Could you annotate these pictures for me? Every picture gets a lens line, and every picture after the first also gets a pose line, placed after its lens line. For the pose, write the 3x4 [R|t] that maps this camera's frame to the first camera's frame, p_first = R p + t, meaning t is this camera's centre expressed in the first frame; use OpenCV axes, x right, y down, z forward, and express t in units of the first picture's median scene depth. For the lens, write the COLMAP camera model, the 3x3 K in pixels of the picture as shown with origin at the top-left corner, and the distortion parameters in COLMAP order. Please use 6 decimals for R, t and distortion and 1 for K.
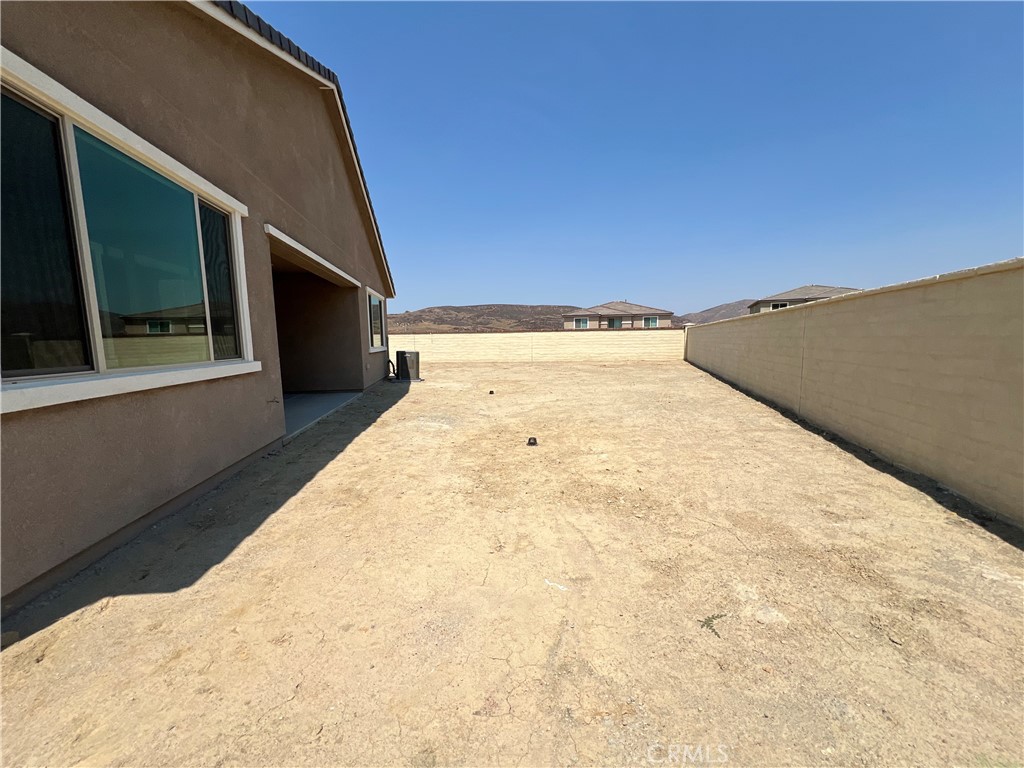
lens RADIAL K [[408.1, 0, 511.4], [0, 408.1, 386.4], [0, 0, 1]] dist [-0.002538, 0.001115]
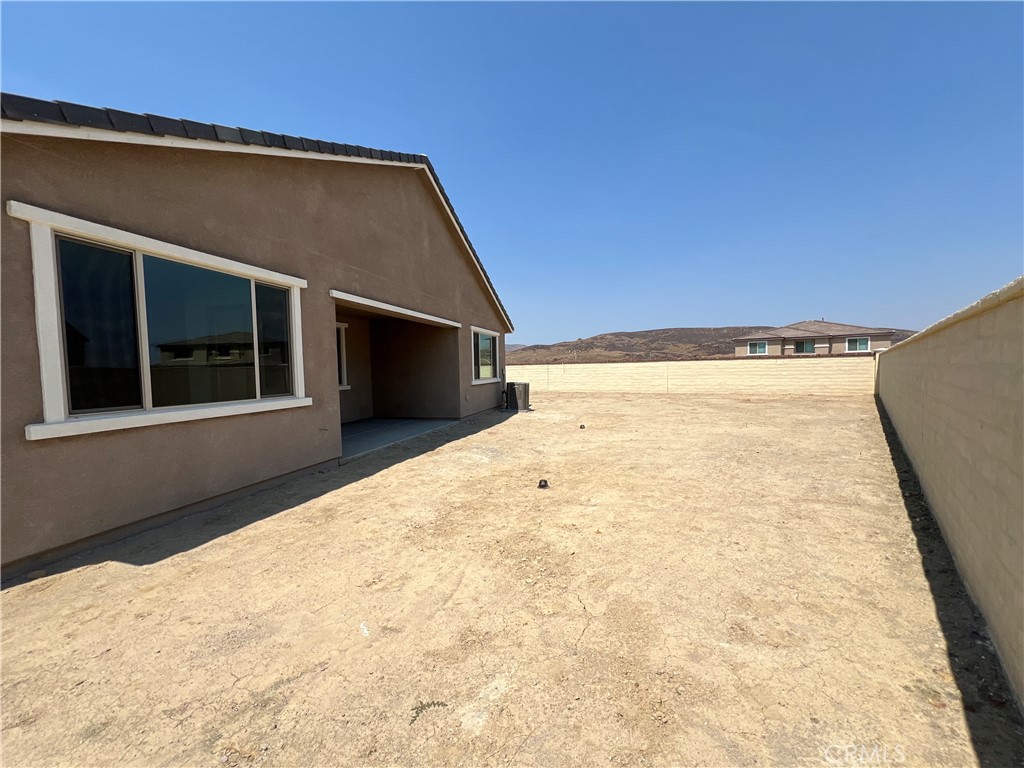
lens RADIAL K [[408.1, 0, 512.1], [0, 408.1, 385.8], [0, 0, 1]] dist [-0.002538, 0.001115]
pose [[0.917076, 0.014214, -0.398459, 0.552391], [-0.040473, 0.997521, -0.057566, -0.059457], [0.396653, 0.068920, 0.915378, 0.092531]]
